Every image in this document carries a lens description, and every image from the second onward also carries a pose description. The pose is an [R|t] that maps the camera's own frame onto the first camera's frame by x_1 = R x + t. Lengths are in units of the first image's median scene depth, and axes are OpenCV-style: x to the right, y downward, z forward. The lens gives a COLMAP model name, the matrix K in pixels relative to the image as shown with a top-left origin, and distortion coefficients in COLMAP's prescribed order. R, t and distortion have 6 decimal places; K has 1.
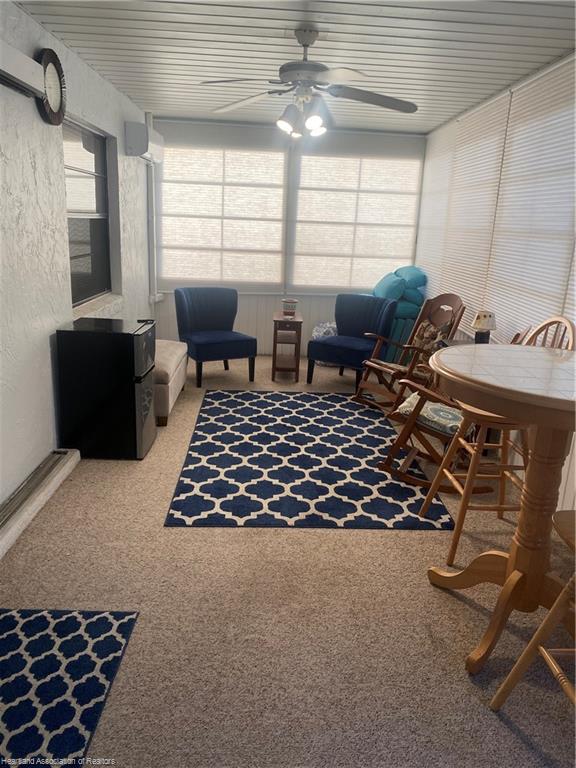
lens RADIAL K [[595.6, 0, 288.0], [0, 595.6, 384.0], [0, 0, 1]] dist [0.022317, -0.010695]
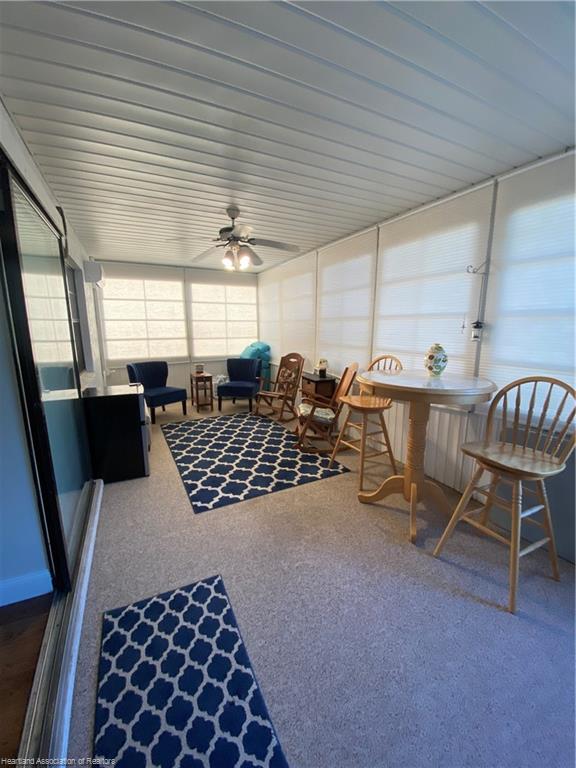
lens RADIAL K [[314.9, 0, 288.0], [0, 314.9, 384.0], [0, 0, 1]] dist [0.022575, -0.027451]
pose [[0.906455, -0.122523, 0.404138, -0.207570], [0.151230, 0.987699, -0.039757, -0.016175], [-0.394295, 0.097156, 0.913834, 0.100034]]
